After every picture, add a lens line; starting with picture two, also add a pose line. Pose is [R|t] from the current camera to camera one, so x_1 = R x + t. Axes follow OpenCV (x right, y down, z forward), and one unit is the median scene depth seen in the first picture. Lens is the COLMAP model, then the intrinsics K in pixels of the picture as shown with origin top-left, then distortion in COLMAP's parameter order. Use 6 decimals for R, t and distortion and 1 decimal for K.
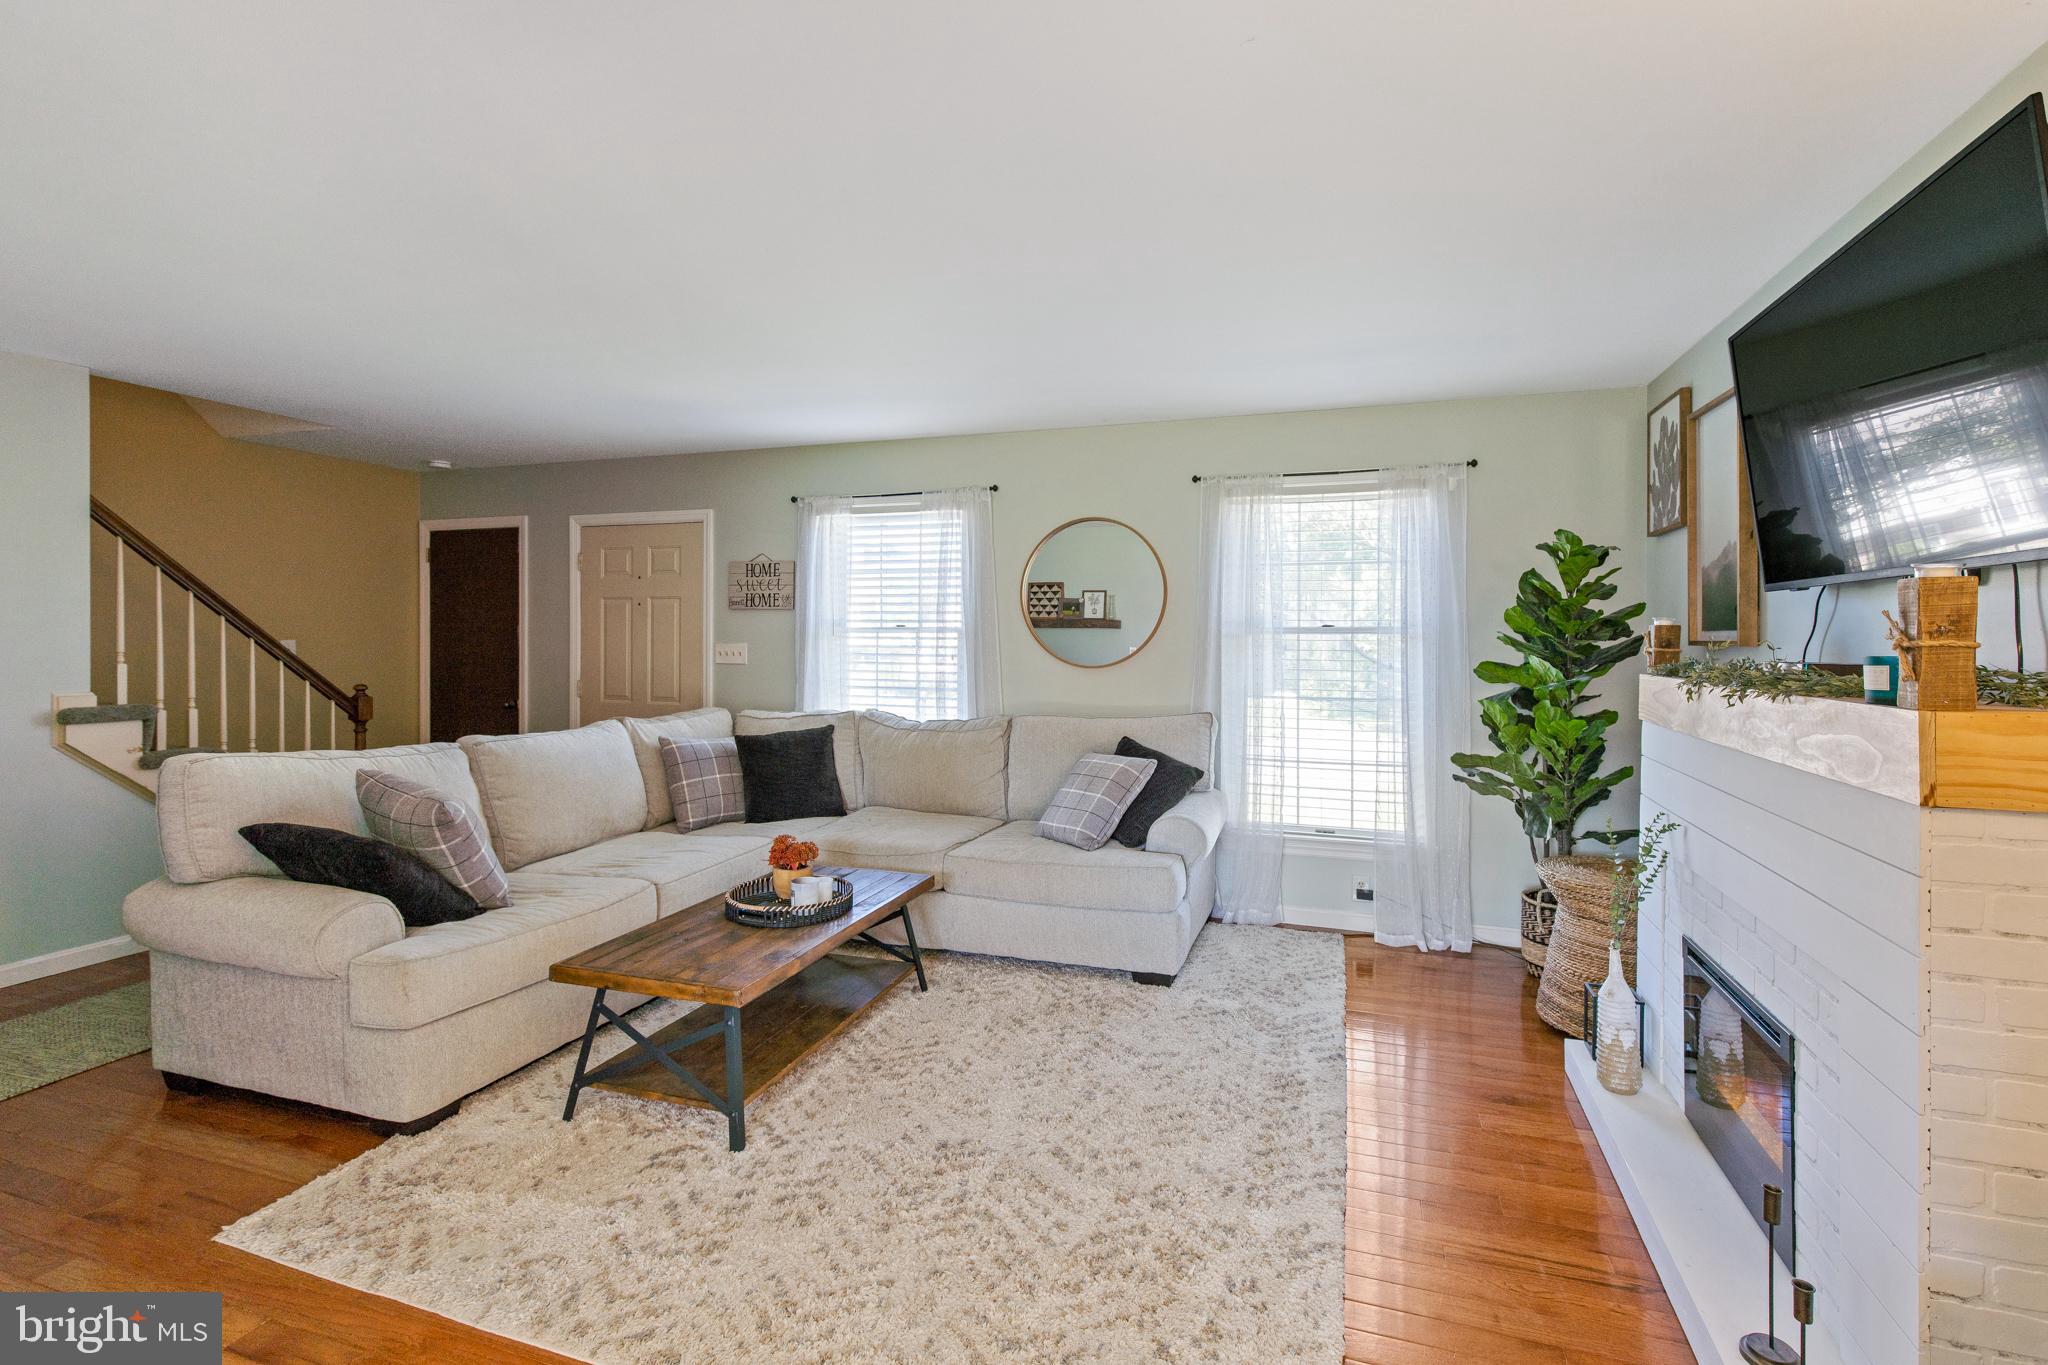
lens RADIAL K [[942.0, 0, 1024.0], [0, 942.0, 649.5], [0, 0, 1]] dist [0.002178, -0.000178]
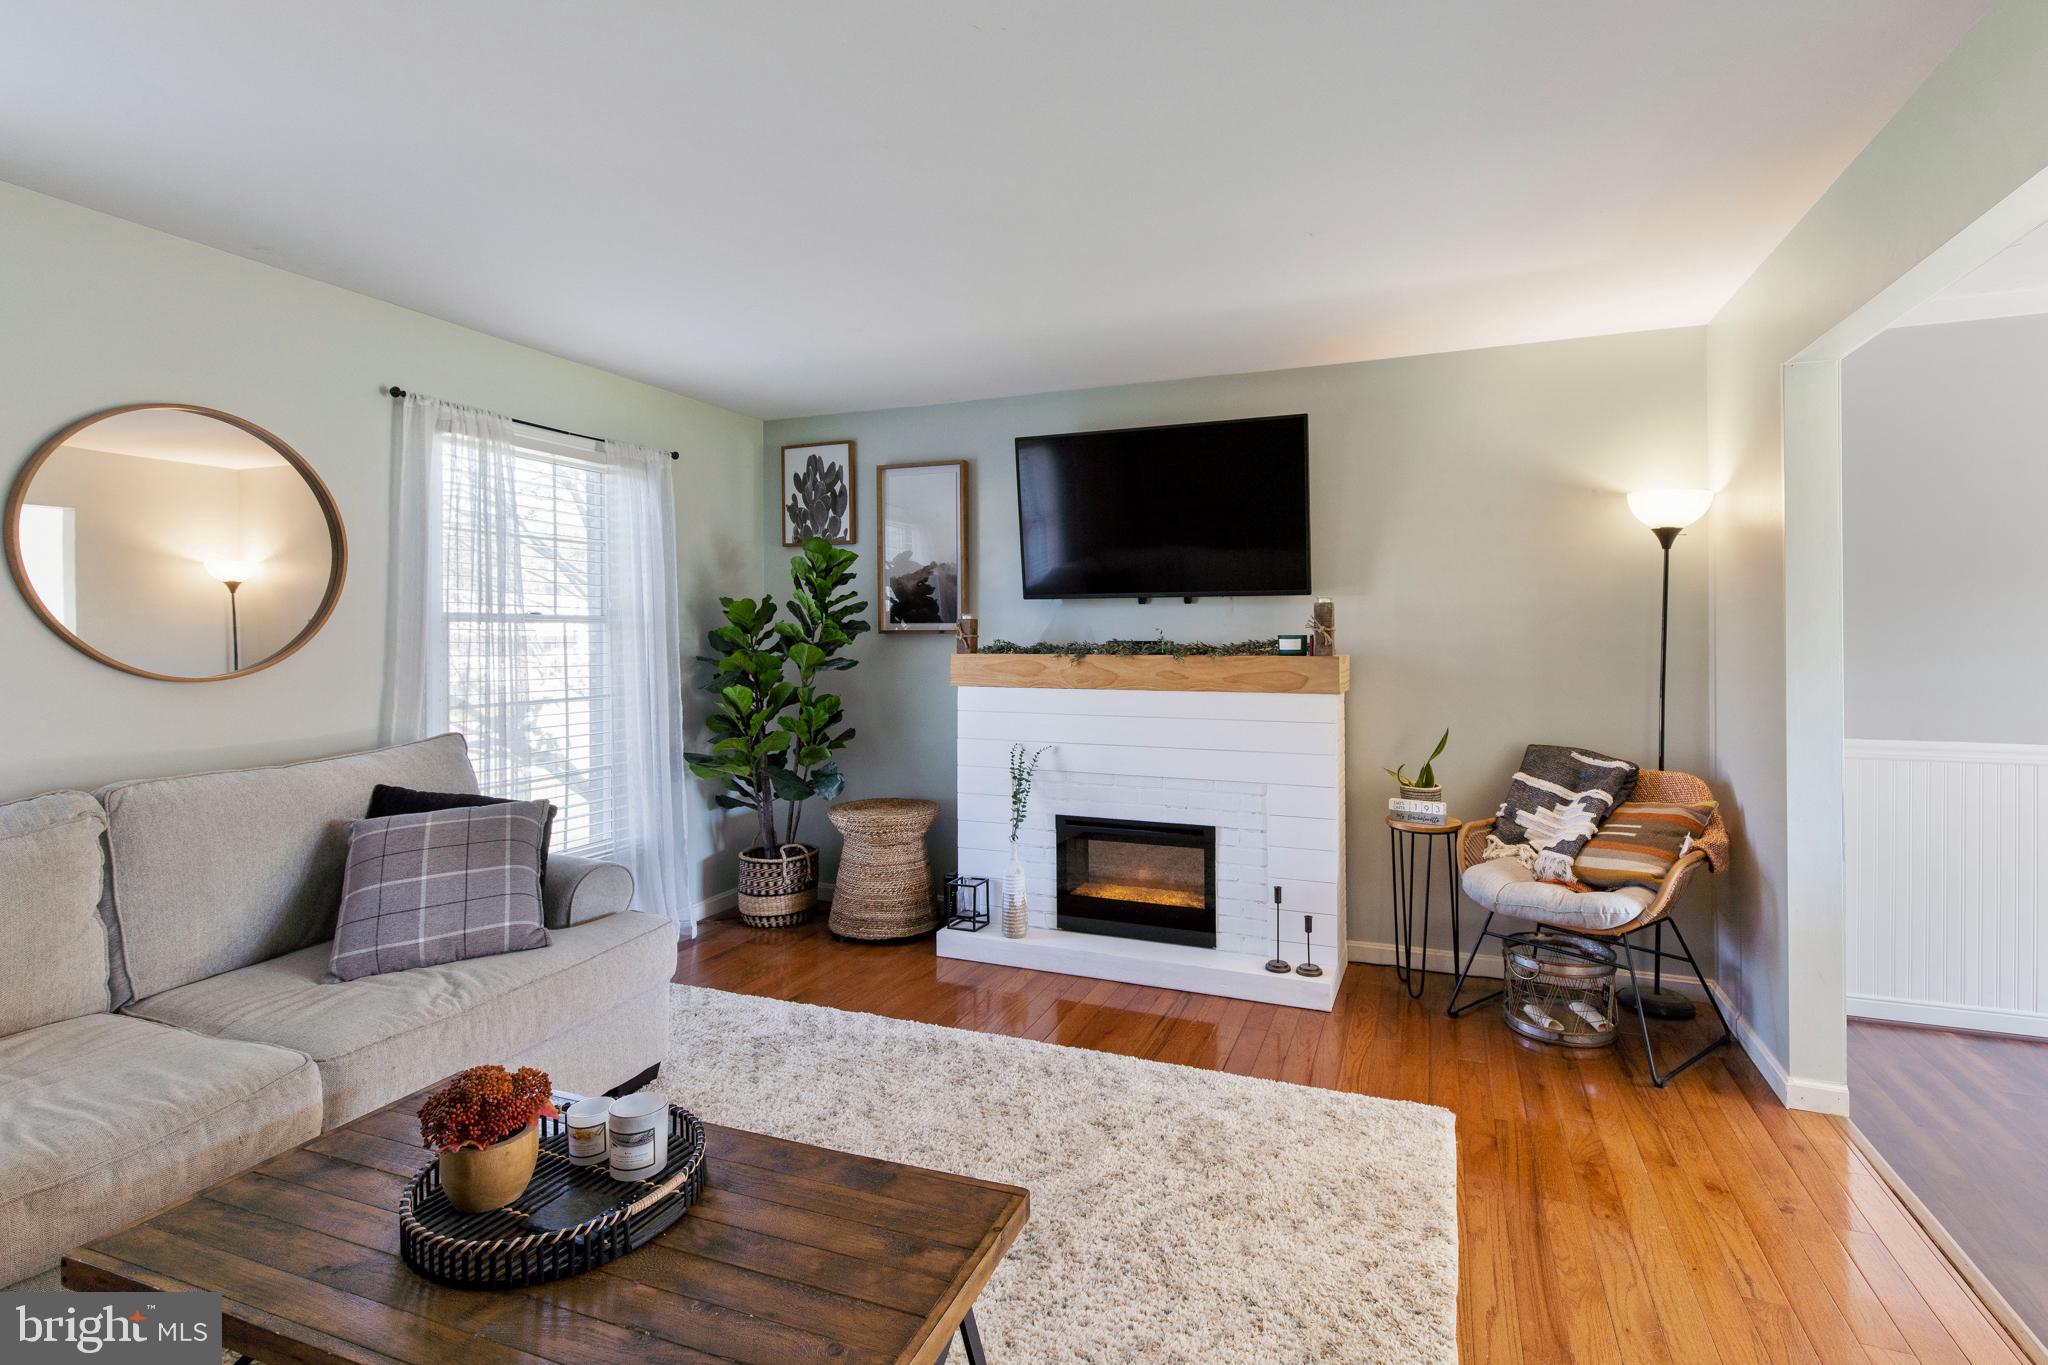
lens RADIAL K [[986.1, 0, 1028.5], [0, 986.1, 633.8], [0, 0, 1]] dist [0.002056, 0.000098]
pose [[0.030322, -0.004676, 0.999529, -0.710906], [0.011507, 0.999924, 0.004329, -0.007828], [-0.999474, 0.011371, 0.030374, 0.732165]]
